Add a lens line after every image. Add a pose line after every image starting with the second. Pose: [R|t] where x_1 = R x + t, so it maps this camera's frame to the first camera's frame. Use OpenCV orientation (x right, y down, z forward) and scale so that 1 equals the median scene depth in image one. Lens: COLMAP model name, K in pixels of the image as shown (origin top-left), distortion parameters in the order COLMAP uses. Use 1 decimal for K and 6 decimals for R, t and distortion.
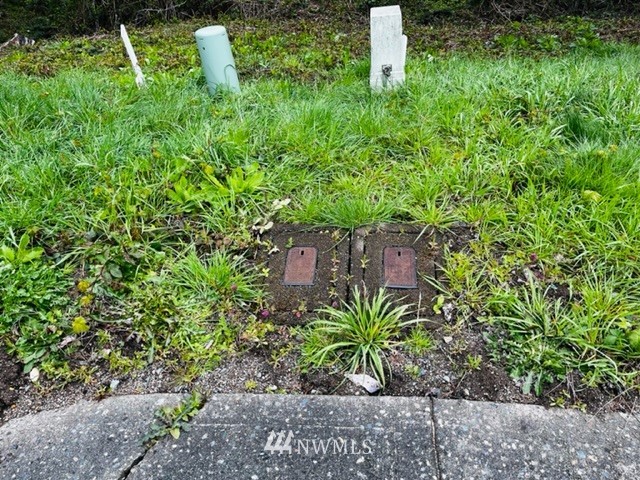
lens RADIAL K [[463.4, 0, 318.9], [0, 463.4, 240.4], [0, 0, 1]] dist [-0.000125, -0.010269]
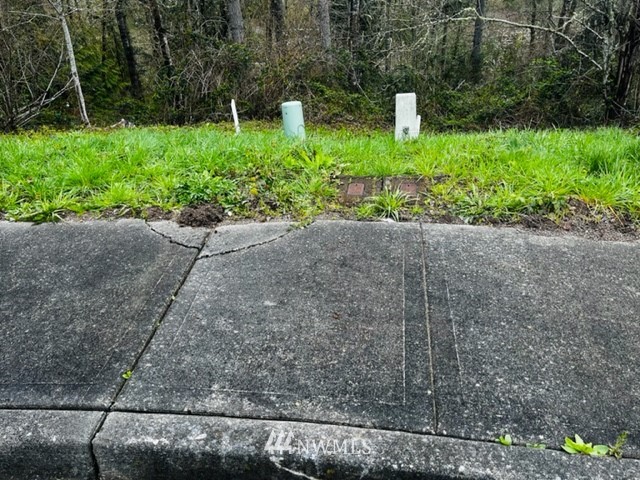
lens RADIAL K [[463.4, 0, 318.8], [0, 463.4, 240.1], [0, 0, 1]] dist [-0.000125, -0.010269]
pose [[0.997390, 0.051253, -0.050854, -0.096107], [-0.061770, 0.970401, -0.233464, 0.810393], [0.037383, 0.235996, 0.971035, -0.915927]]
